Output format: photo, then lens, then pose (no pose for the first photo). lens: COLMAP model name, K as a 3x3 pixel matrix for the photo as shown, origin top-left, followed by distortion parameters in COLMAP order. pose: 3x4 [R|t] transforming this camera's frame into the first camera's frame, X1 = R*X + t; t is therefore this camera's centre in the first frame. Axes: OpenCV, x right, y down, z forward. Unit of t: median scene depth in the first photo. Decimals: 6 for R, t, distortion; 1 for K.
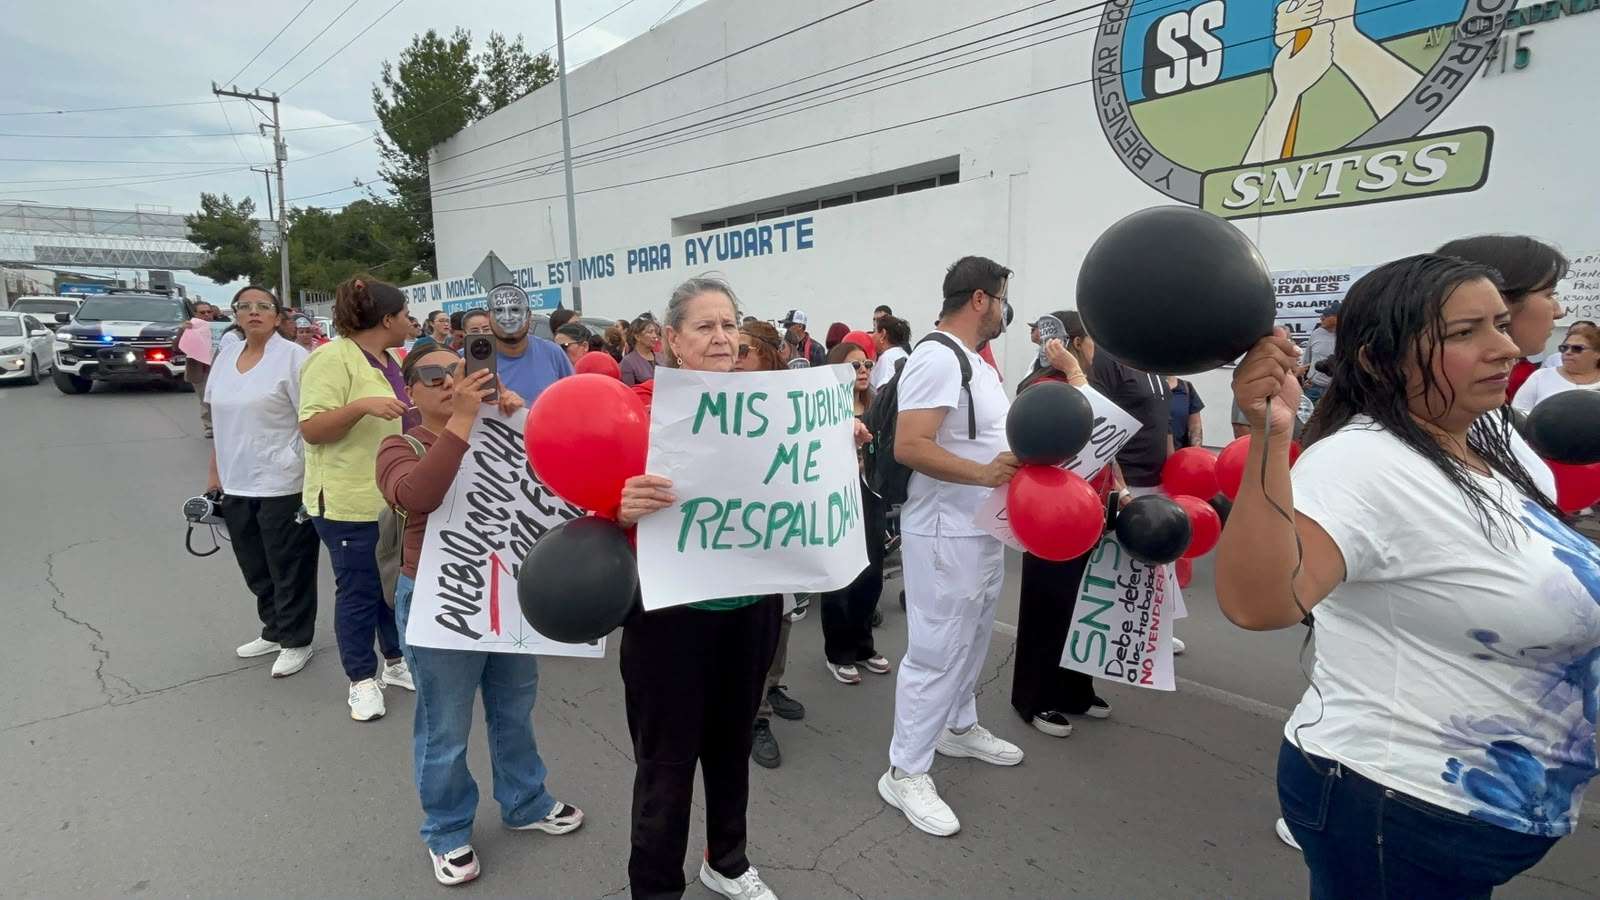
lens RADIAL K [[751.8, 0, 808.0], [0, 751.8, 450.5], [0, 0, 1]] dist [-0.001320, 0.001535]
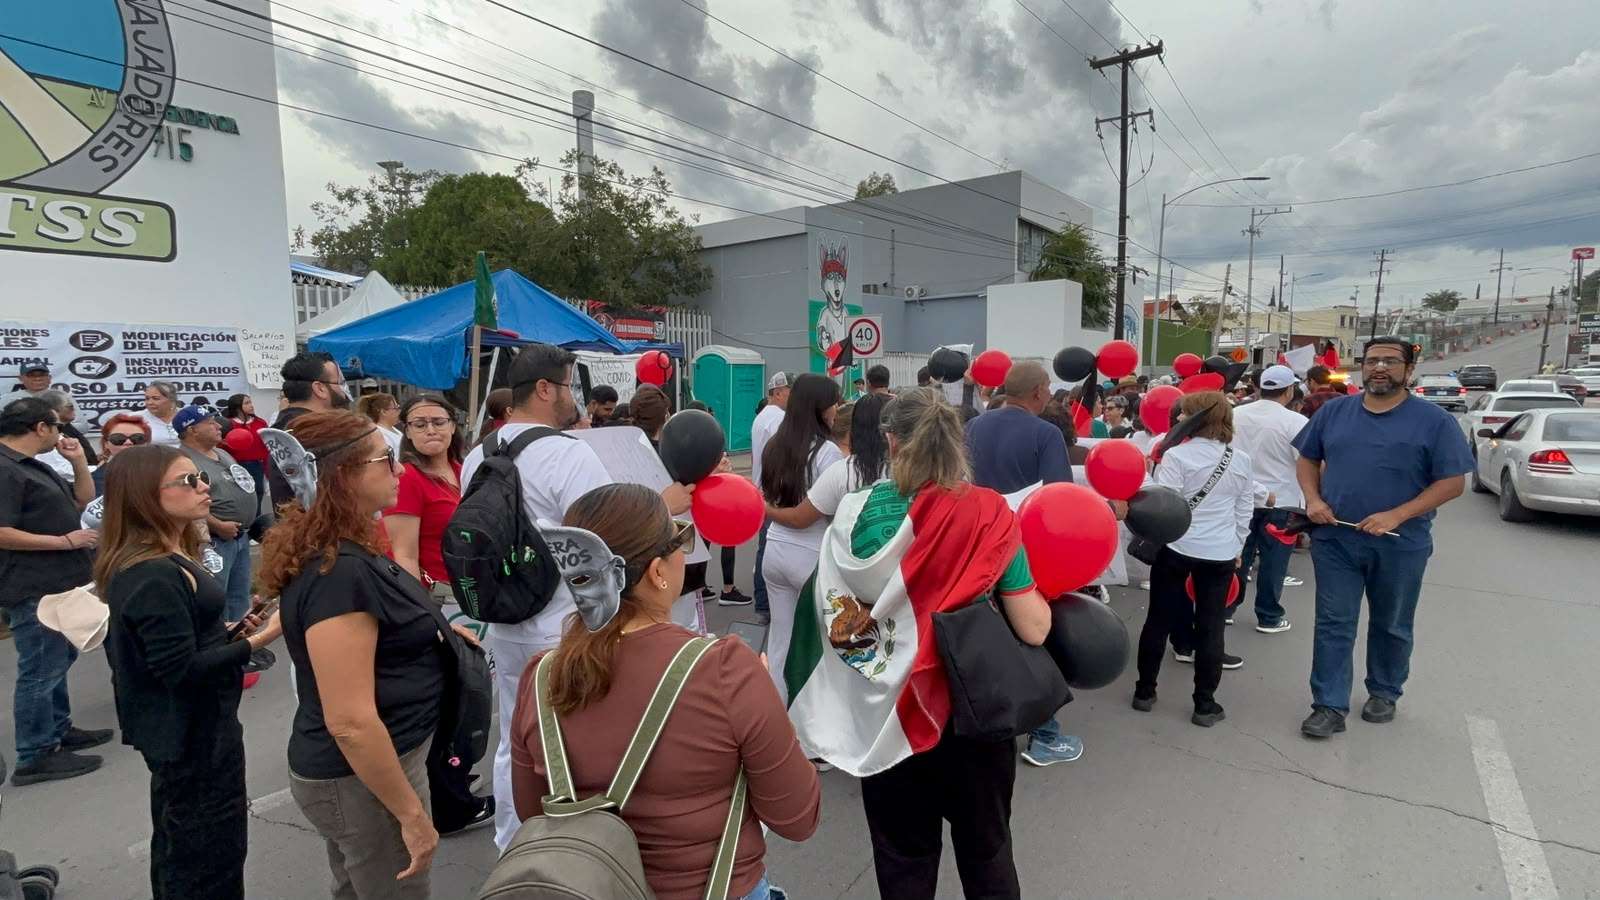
lens RADIAL K [[751.8, 0, 793.3], [0, 751.8, 456.0], [0, 0, 1]] dist [-0.001320, 0.001535]
pose [[-0.091772, -0.089187, 0.991778, -0.146095], [0.146383, 0.983952, 0.102028, -0.028831], [-0.984962, 0.154543, -0.077244, 0.133293]]
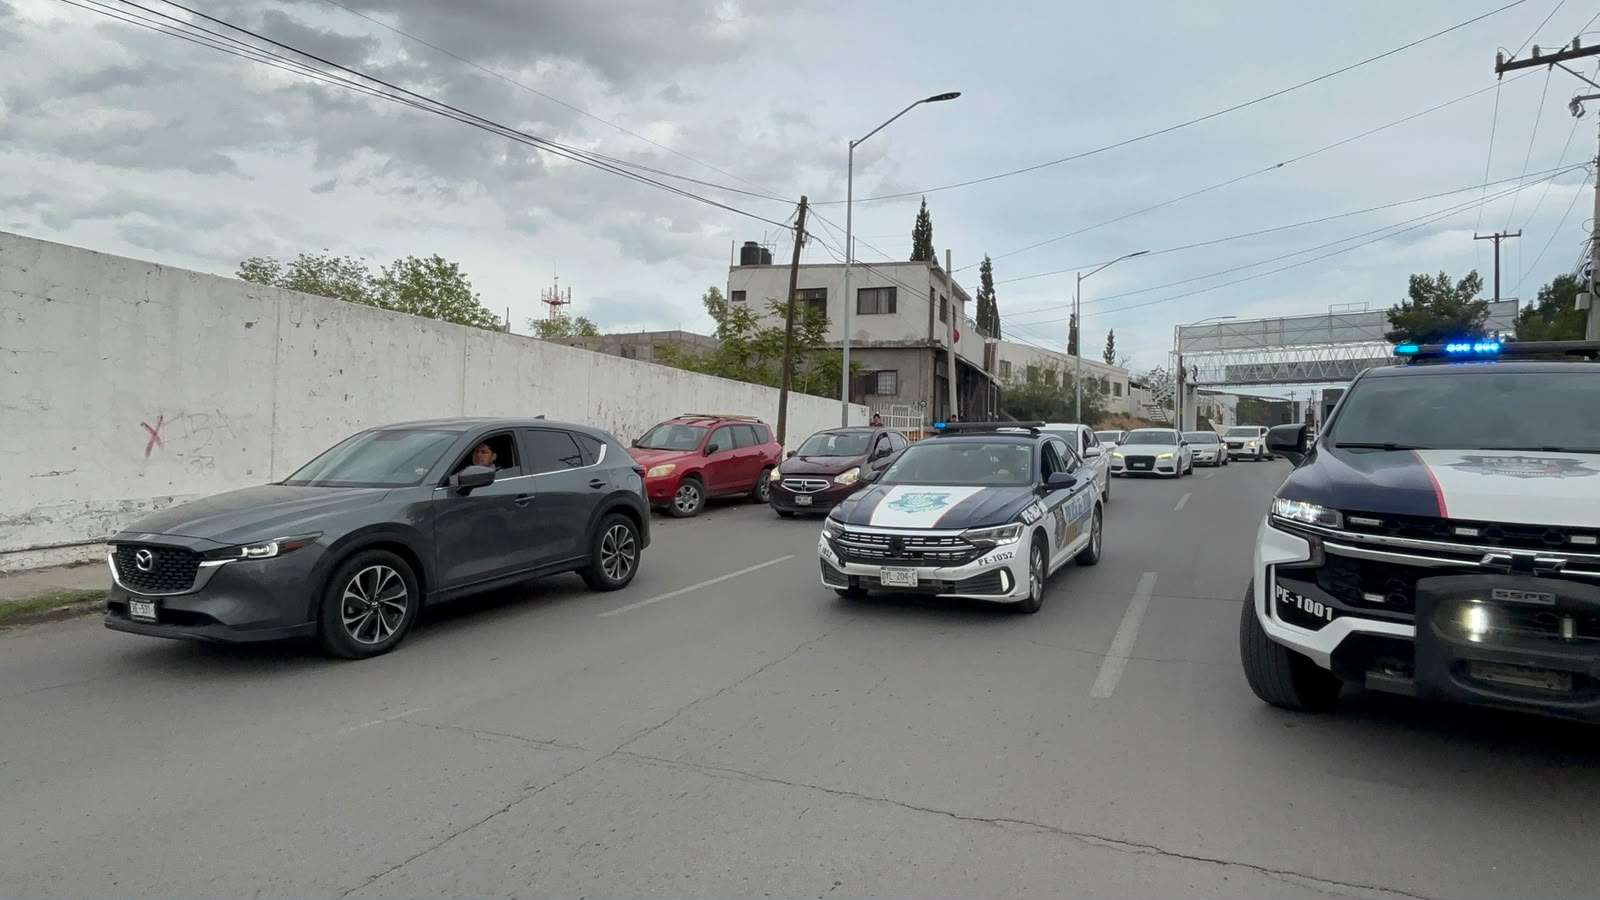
lens RADIAL K [[914.6, 0, 795.8], [0, 914.6, 456.1], [0, 0, 1]] dist [0.015431, -0.008699]
pose [[0.342578, 0.005992, -0.939470, -0.903636], [-0.153661, 0.986871, -0.049739, -0.153073], [0.926838, 0.161399, 0.339001, 0.875253]]
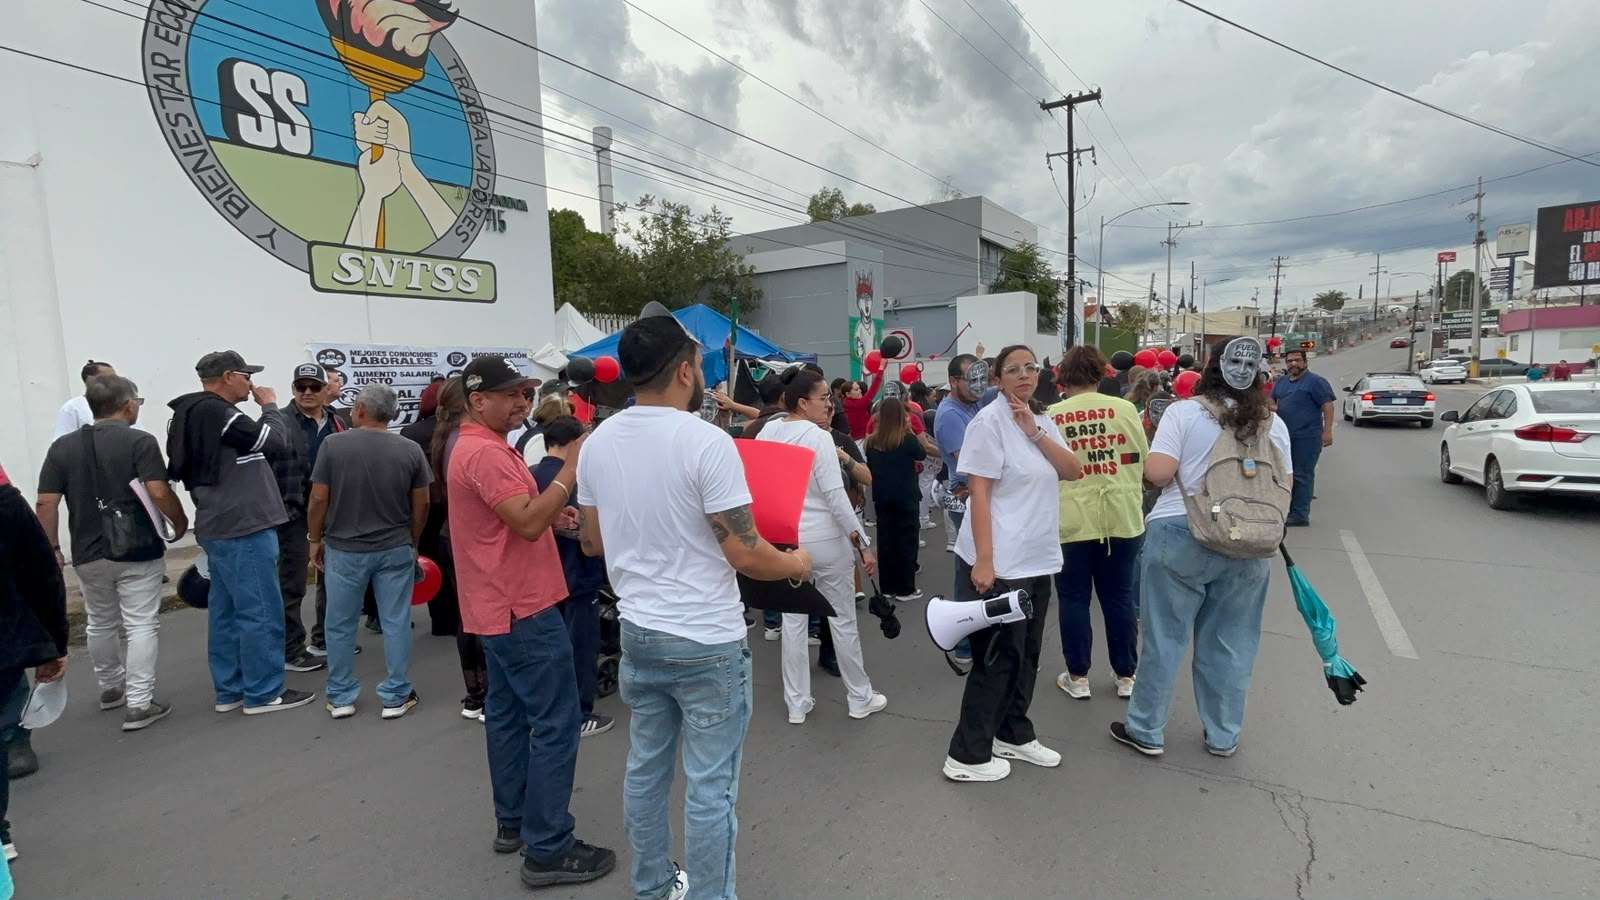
lens RADIAL K [[751.8, 0, 780.7], [0, 751.8, 452.6], [0, 0, 1]] dist [-0.001320, 0.001535]
pose [[-0.170275, -0.075094, 0.982531, -0.383820], [0.165503, 0.980748, 0.103640, -0.059419], [-0.971399, 0.180259, -0.154569, 0.383876]]
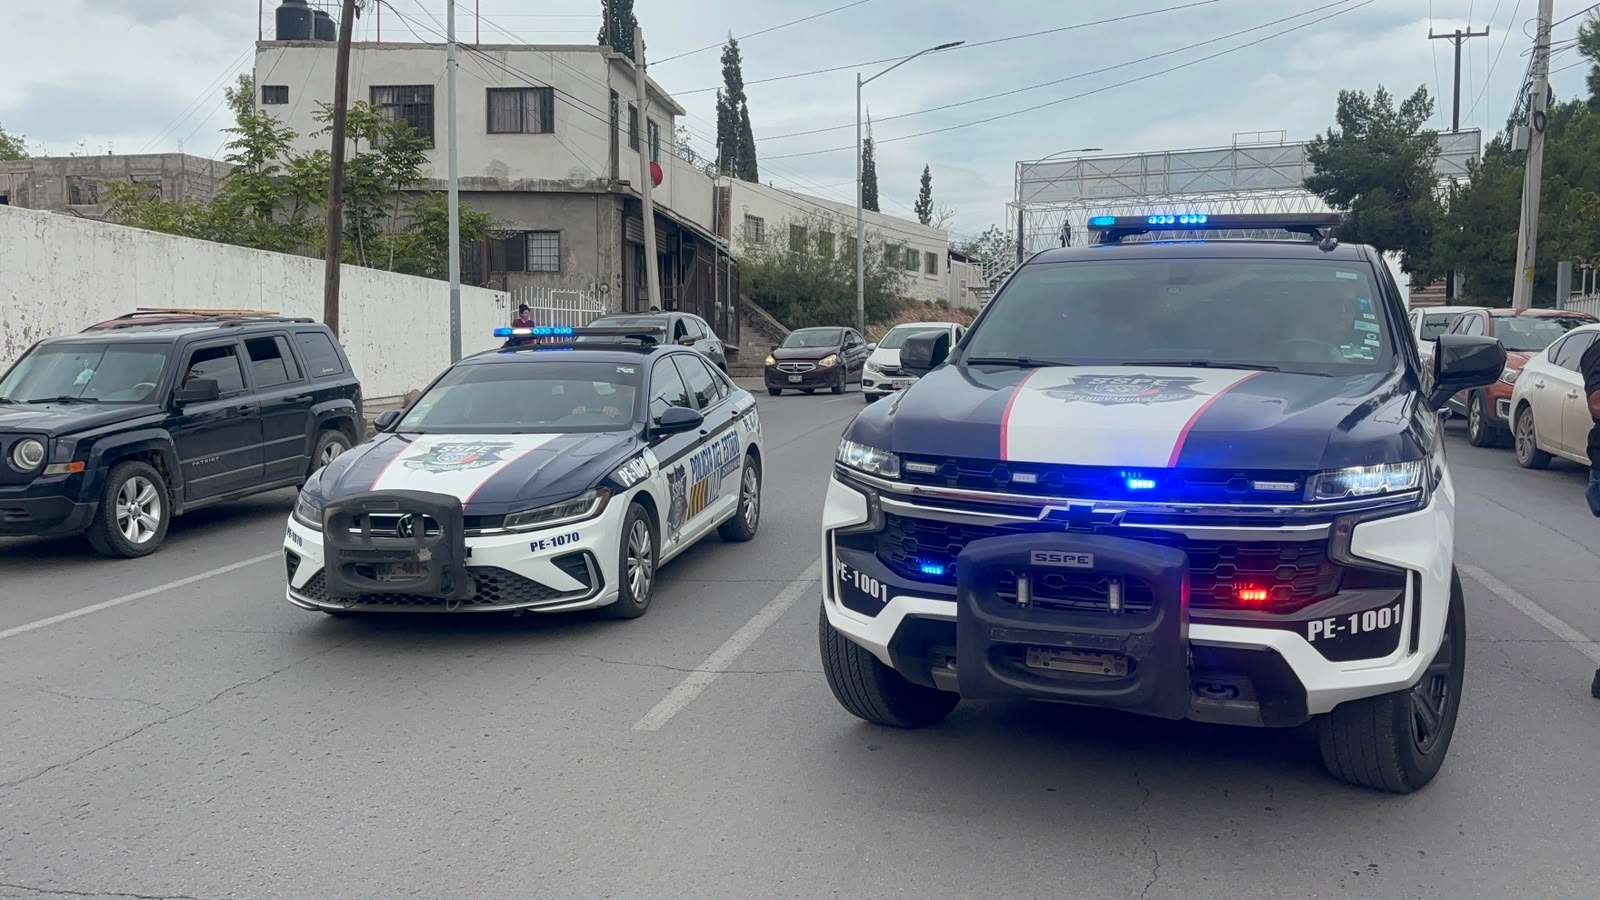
lens RADIAL K [[1522.7, 0, 797.9], [0, 1522.7, 498.7], [0, 0, 1]] dist [0.034213, 0.000000]
pose [[0.553701, 0.067799, -0.829951, -0.820721], [-0.123087, 0.992395, -0.001048, -0.165890], [0.823568, 0.102736, 0.557835, 0.932448]]
